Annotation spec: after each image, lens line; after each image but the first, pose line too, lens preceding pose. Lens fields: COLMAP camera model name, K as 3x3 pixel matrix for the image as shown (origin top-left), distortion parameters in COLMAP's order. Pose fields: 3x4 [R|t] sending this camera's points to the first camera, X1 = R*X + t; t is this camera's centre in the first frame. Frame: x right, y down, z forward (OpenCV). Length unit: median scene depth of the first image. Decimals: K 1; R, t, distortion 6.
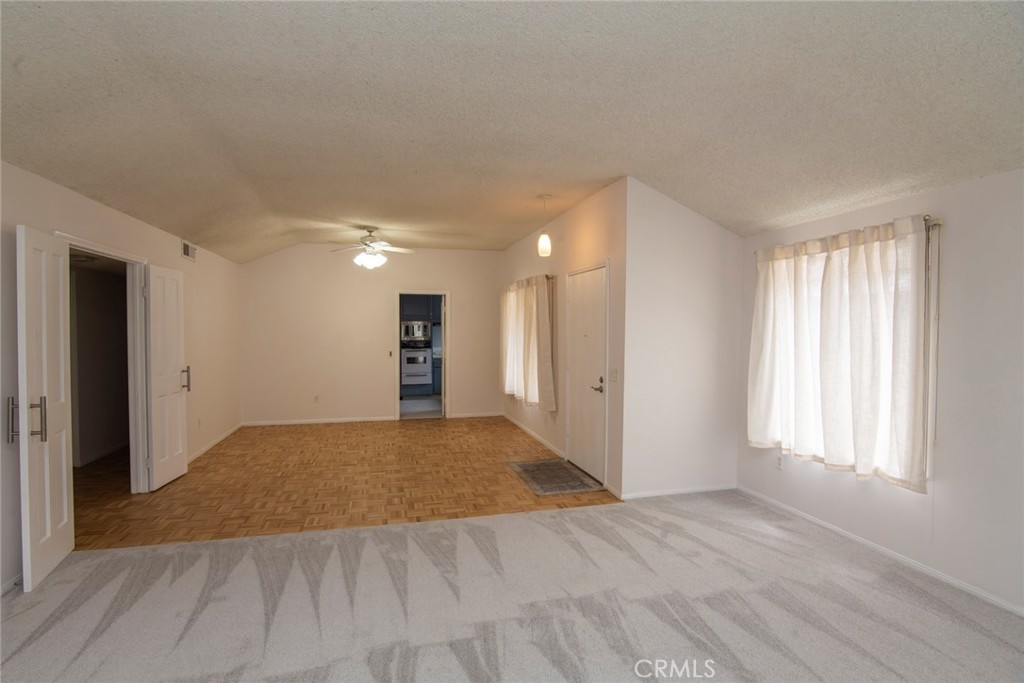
lens RADIAL K [[504.6, 0, 515.3], [0, 504.6, 339.6], [0, 0, 1]] dist [-0.017273, -0.003750]
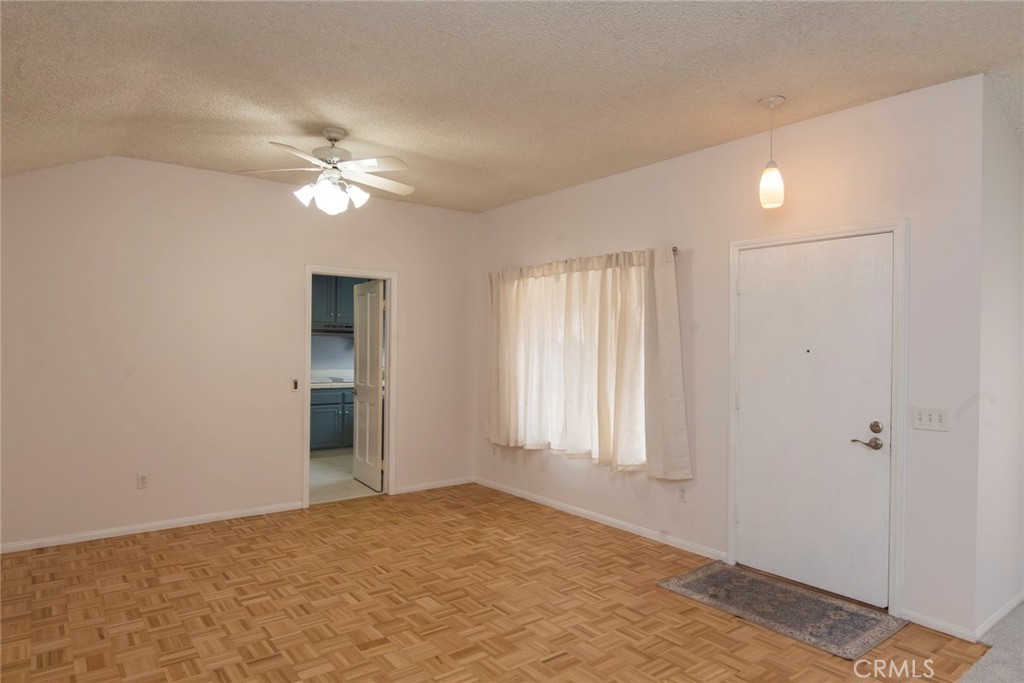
lens RADIAL K [[625.6, 0, 517.2], [0, 625.6, 340.5], [0, 0, 1]] dist [-0.010046, 0.001631]
pose [[0.920434, 0.008928, 0.390796, -0.484213], [0.001167, 0.999672, -0.025587, -0.002003], [-0.390897, 0.024007, 0.920121, 0.497153]]
